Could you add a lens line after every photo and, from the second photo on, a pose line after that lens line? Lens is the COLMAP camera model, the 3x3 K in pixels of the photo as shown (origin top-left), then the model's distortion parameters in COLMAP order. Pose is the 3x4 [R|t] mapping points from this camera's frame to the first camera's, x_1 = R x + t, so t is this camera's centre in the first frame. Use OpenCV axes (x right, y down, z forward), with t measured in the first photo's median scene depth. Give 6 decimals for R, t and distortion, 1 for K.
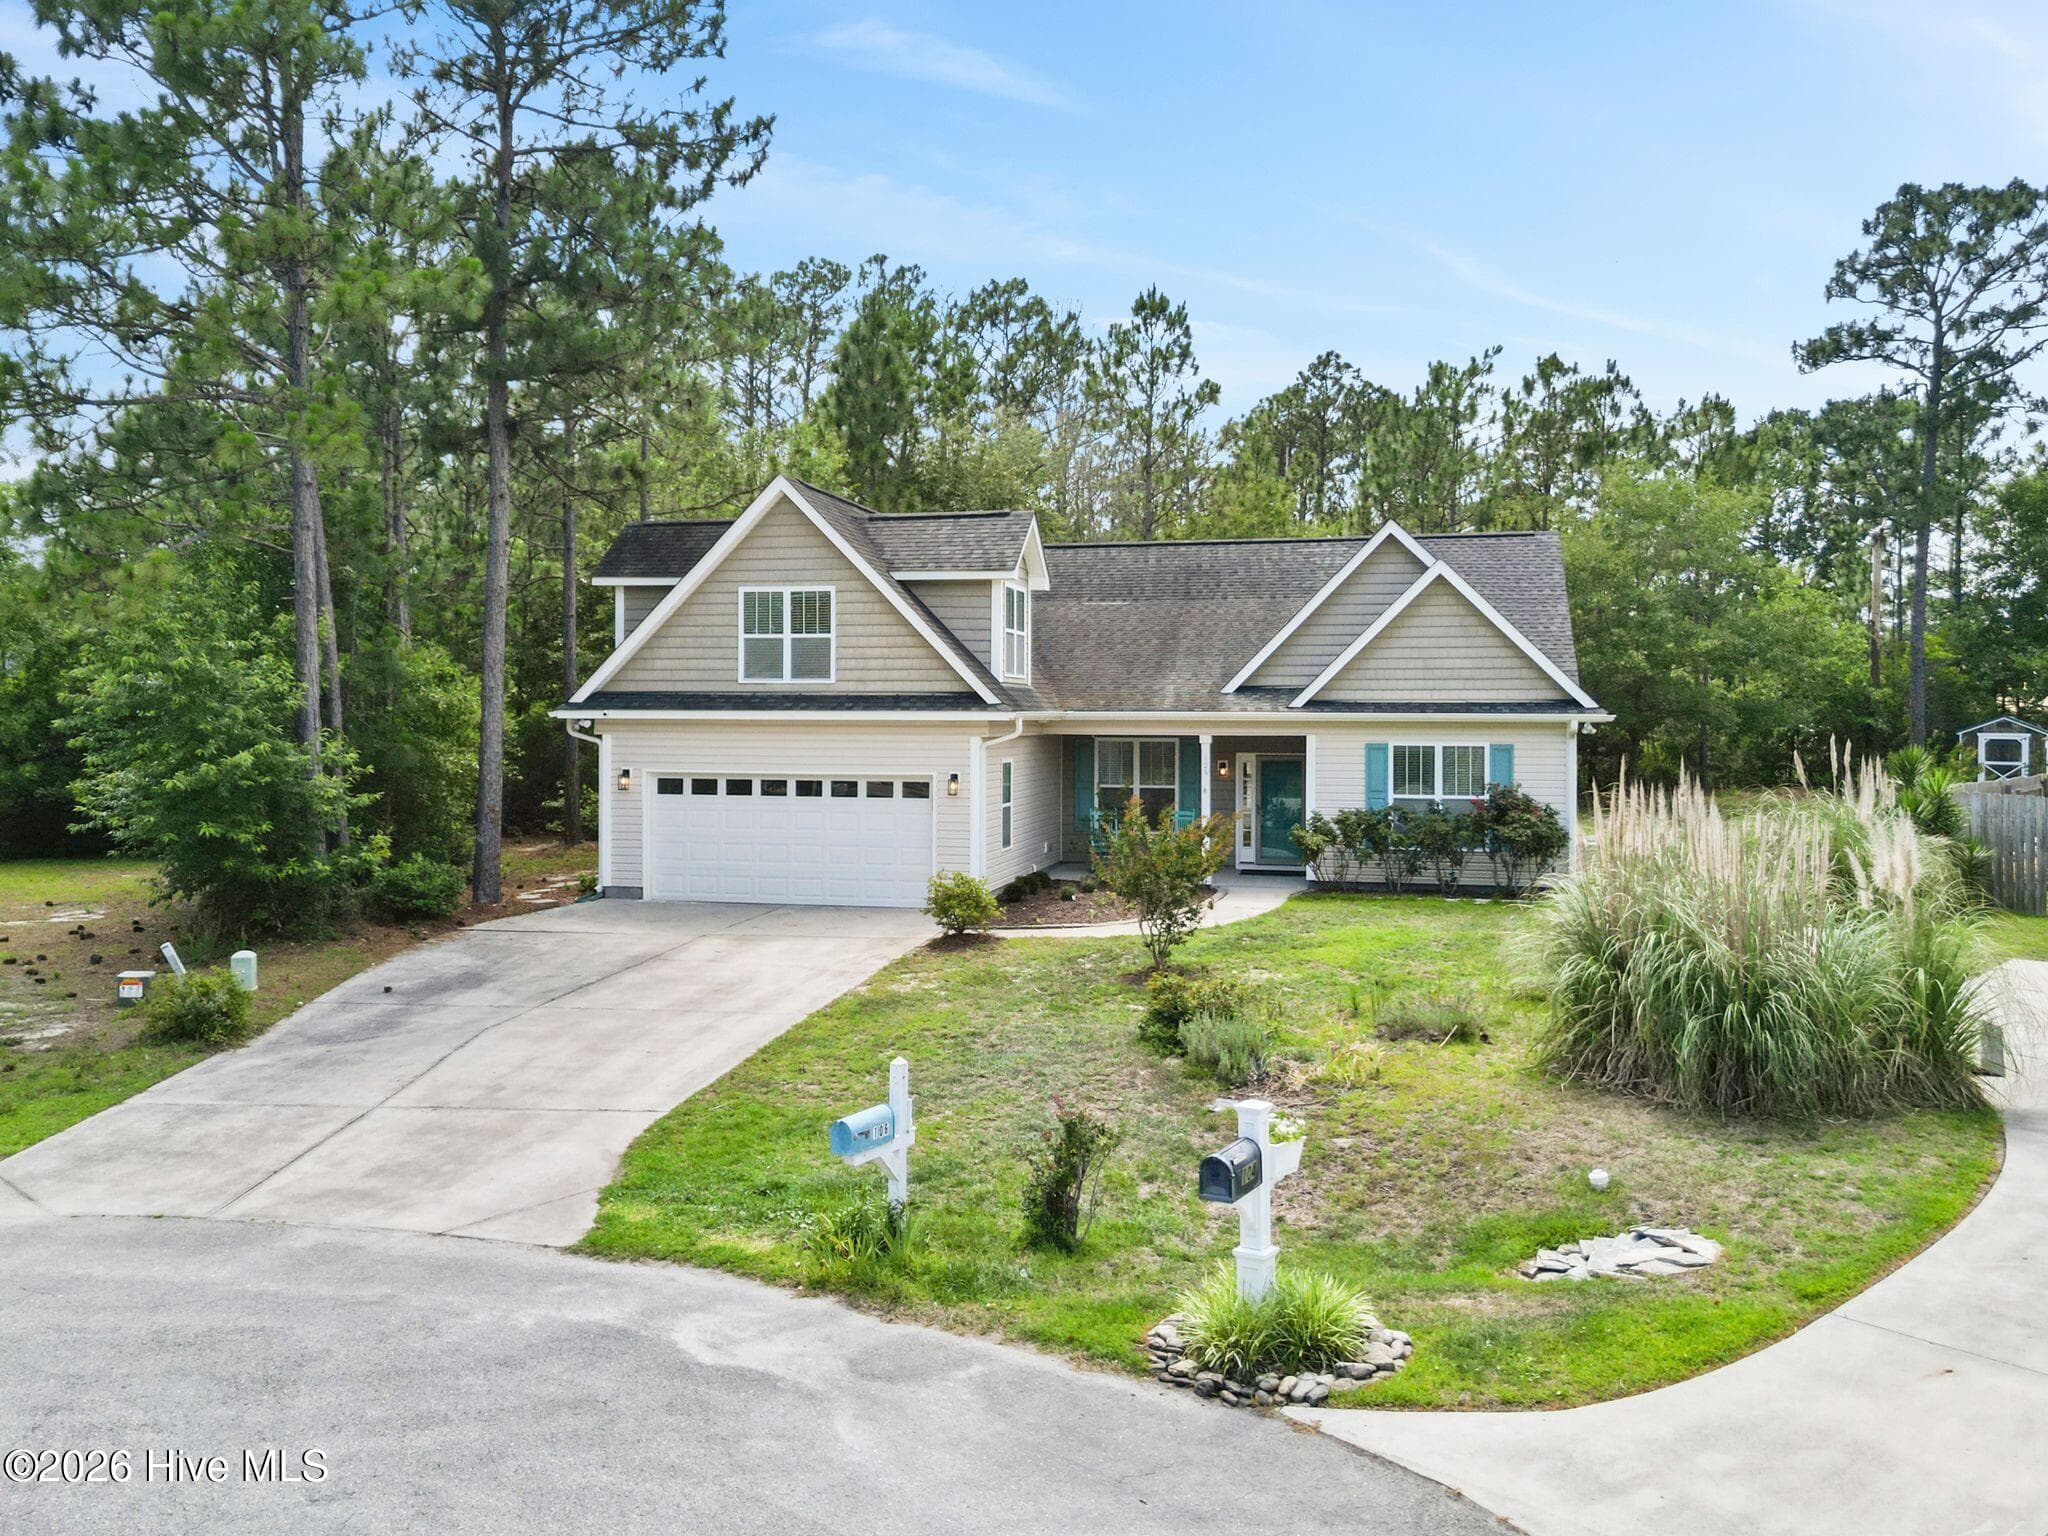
lens RADIAL K [[2044.4, 0, 984.7], [0, 2044.4, 707.7], [0, 0, 1]] dist [0.076234, -0.029176]
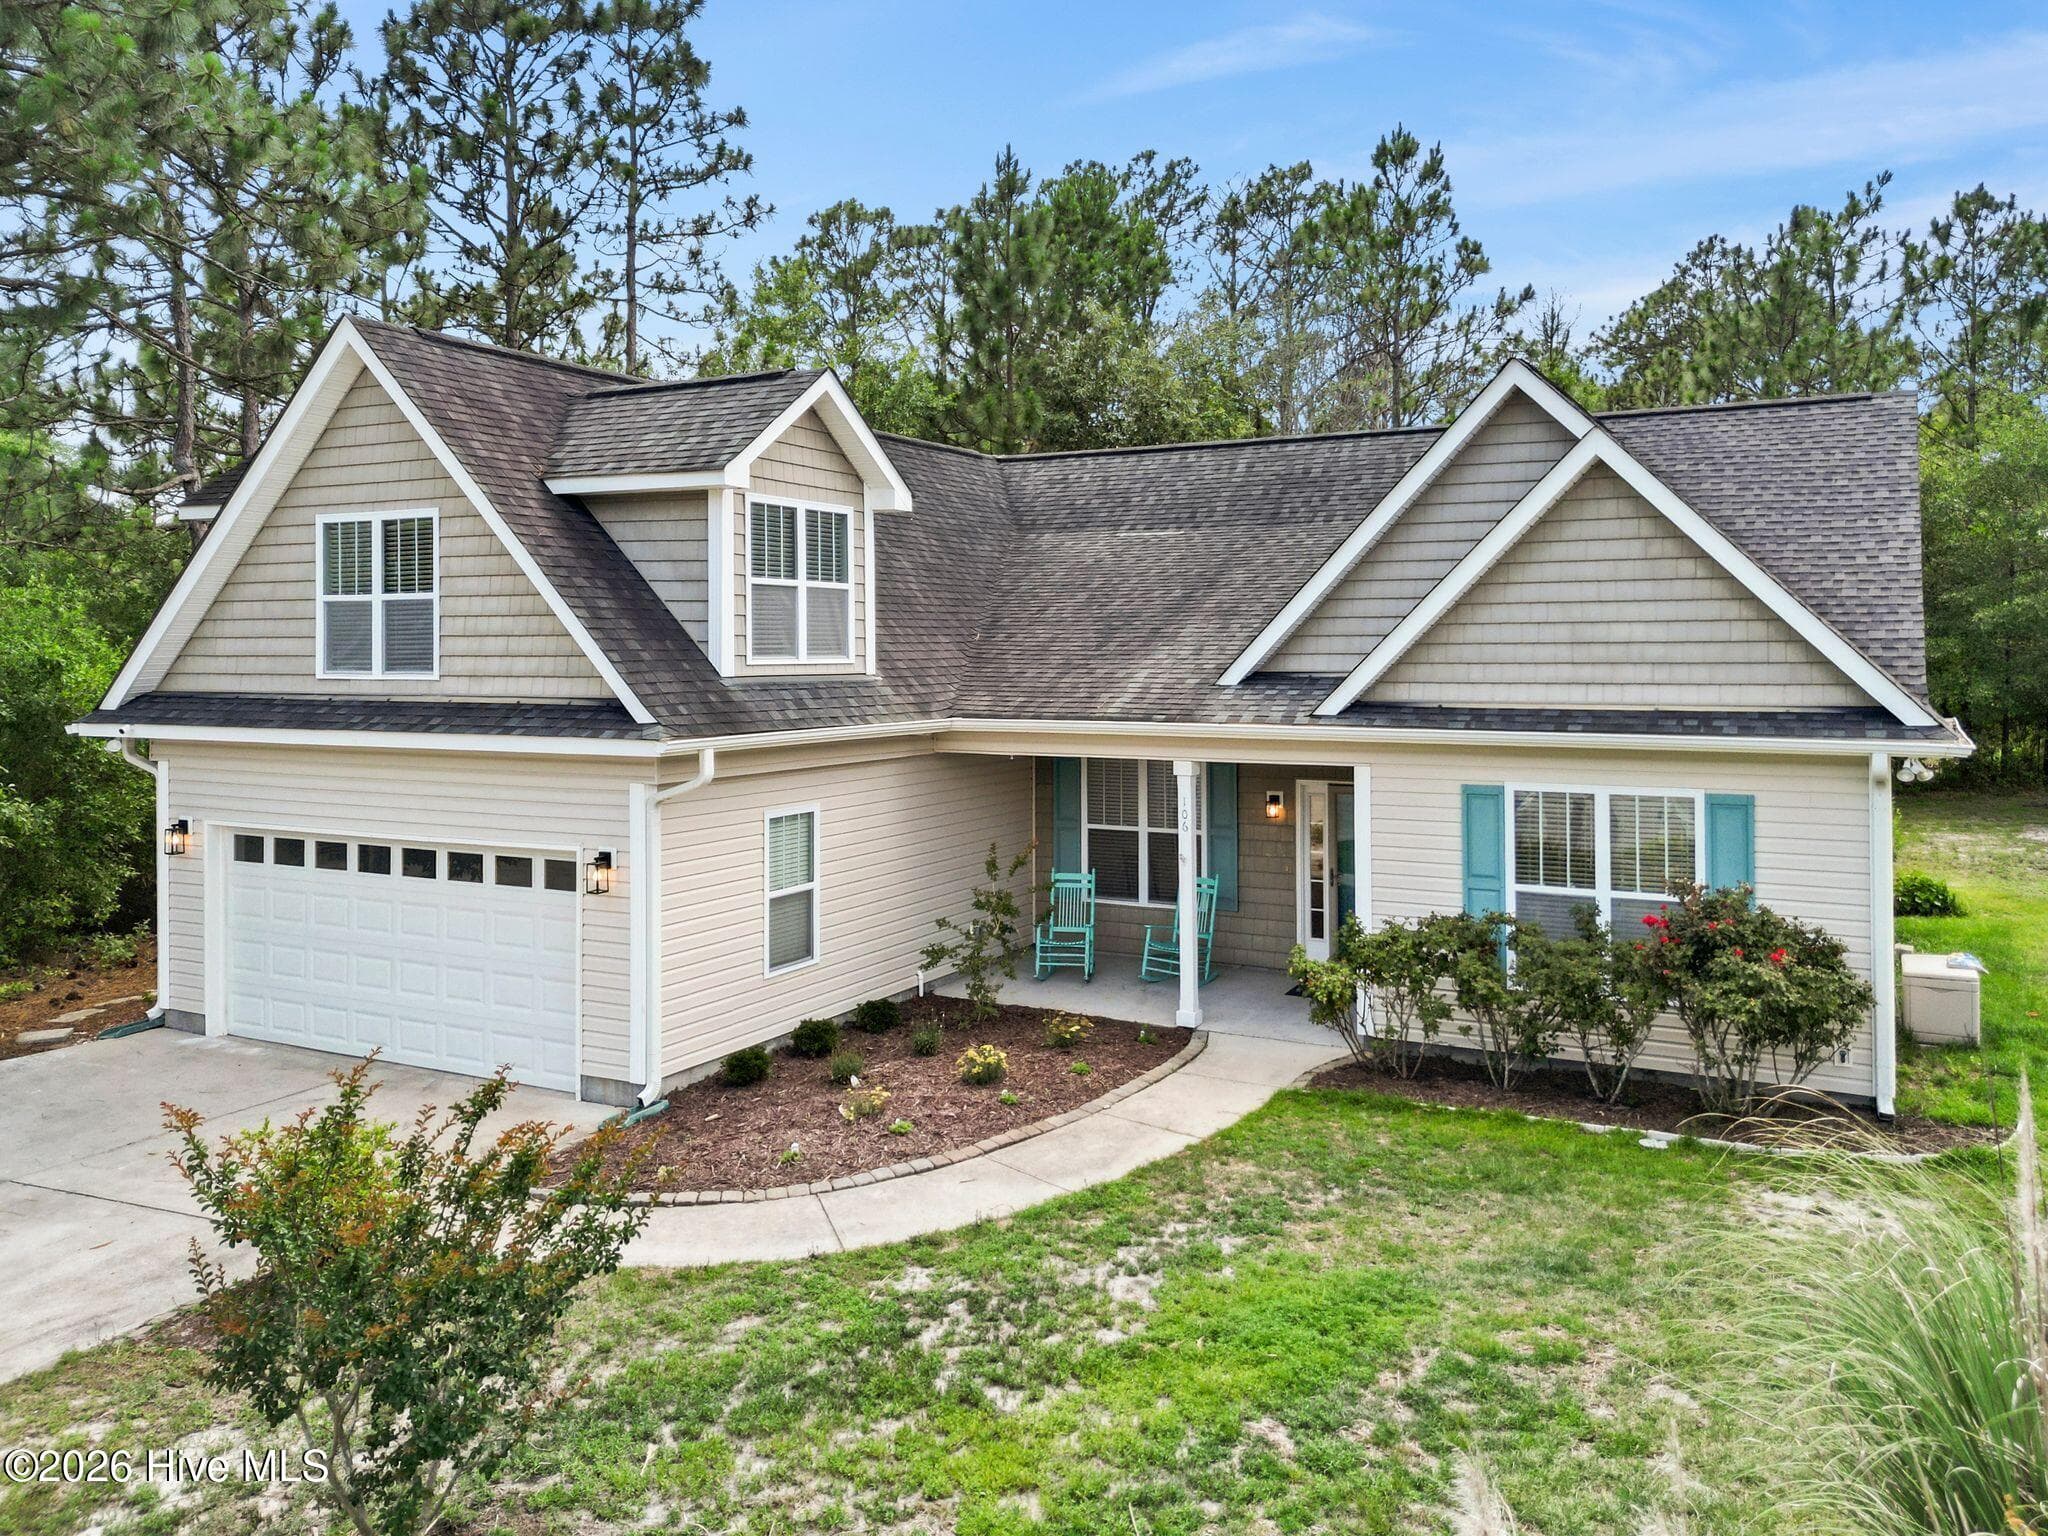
lens RADIAL K [[1638.8, 0, 1105.3], [0, 1638.8, 638.2], [0, 0, 1]] dist [0.043624, -0.037288]
pose [[0.966535, -0.007329, -0.256429, 0.206070], [0.008141, 0.999965, 0.002107, -0.021723], [0.256405, -0.004125, 0.966561, 0.570671]]
